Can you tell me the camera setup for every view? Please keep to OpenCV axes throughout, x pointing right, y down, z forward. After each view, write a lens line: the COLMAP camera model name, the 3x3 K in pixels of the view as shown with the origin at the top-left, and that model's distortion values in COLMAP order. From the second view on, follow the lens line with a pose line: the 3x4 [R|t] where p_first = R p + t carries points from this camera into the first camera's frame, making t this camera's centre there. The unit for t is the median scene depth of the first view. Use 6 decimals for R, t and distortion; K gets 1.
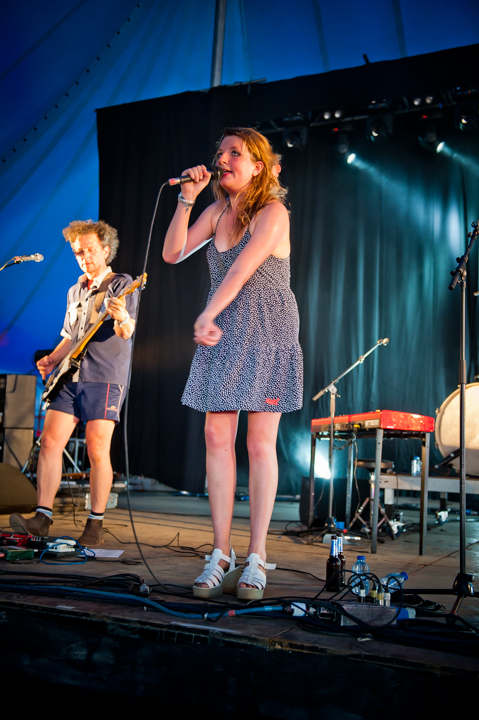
lens RADIAL K [[788.1, 0, 217.0], [0, 788.1, 364.7], [0, 0, 1]] dist [0.097885, 0.000000]
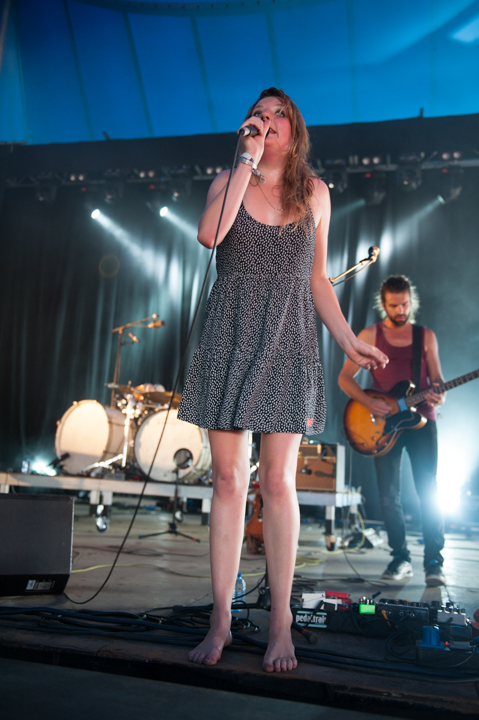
lens RADIAL K [[707.0, 0, 251.5], [0, 707.0, 357.7], [0, 0, 1]] dist [0.038653, 0.000000]
pose [[0.983623, 0.046306, 0.174189, 0.229639], [-0.039623, 0.998346, -0.041651, -0.006150], [-0.175829, 0.034067, 0.983831, -0.096252]]
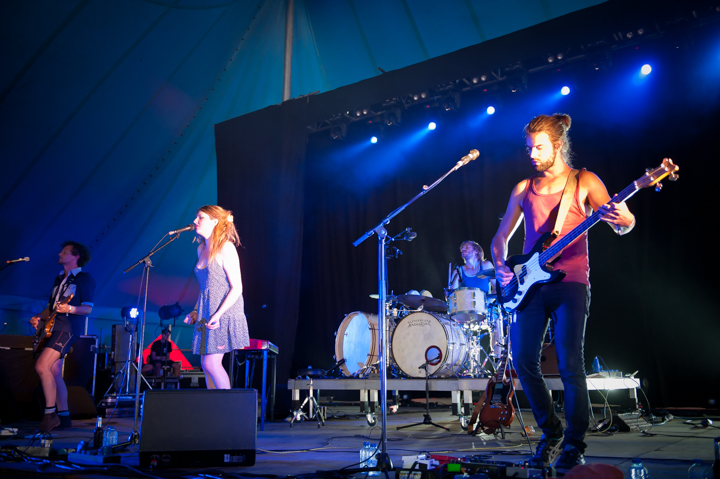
lens RADIAL K [[707.0, 0, 360.8], [0, 707.0, 247.9], [0, 0, 1]] dist [0.038653, 0.000000]
pose [[0.976457, -0.088732, -0.196616, 0.357955], [0.075710, 0.994469, -0.072800, 0.000363], [0.201989, 0.056201, 0.977774, -0.154802]]
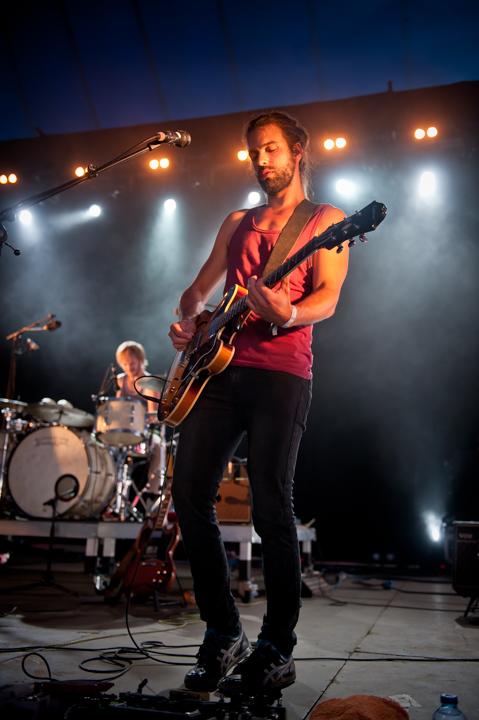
lens RADIAL K [[728.6, 0, 265.9], [0, 728.6, 359.1], [0, 0, 1]] dist [0.048394, 0.000000]
pose [[0.987257, 0.023659, 0.157364, 0.337226], [-0.008692, 0.995427, -0.095131, 0.017448], [-0.158895, 0.092551, 0.982948, 0.002950]]
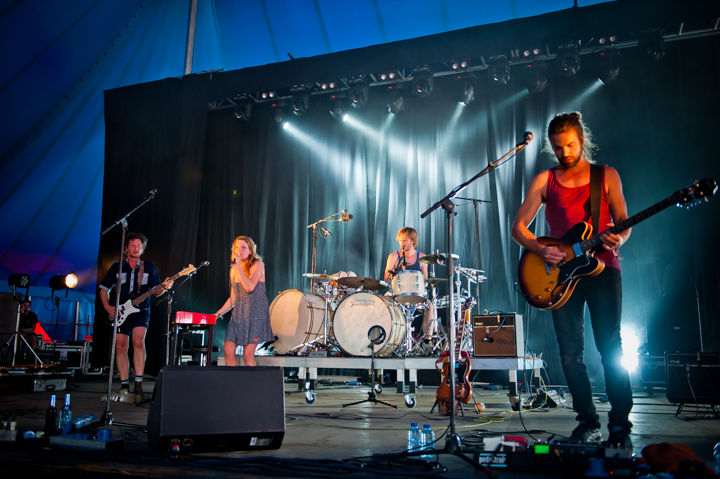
lens RADIAL K [[654.7, 0, 361.4], [0, 654.7, 241.8], [0, 0, 1]] dist [0.021934, -0.020378]
pose [[0.997950, -0.025919, 0.058513, 0.232466], [0.028855, 0.998337, -0.049902, -0.001081], [-0.057122, 0.051488, 0.997039, -0.118793]]
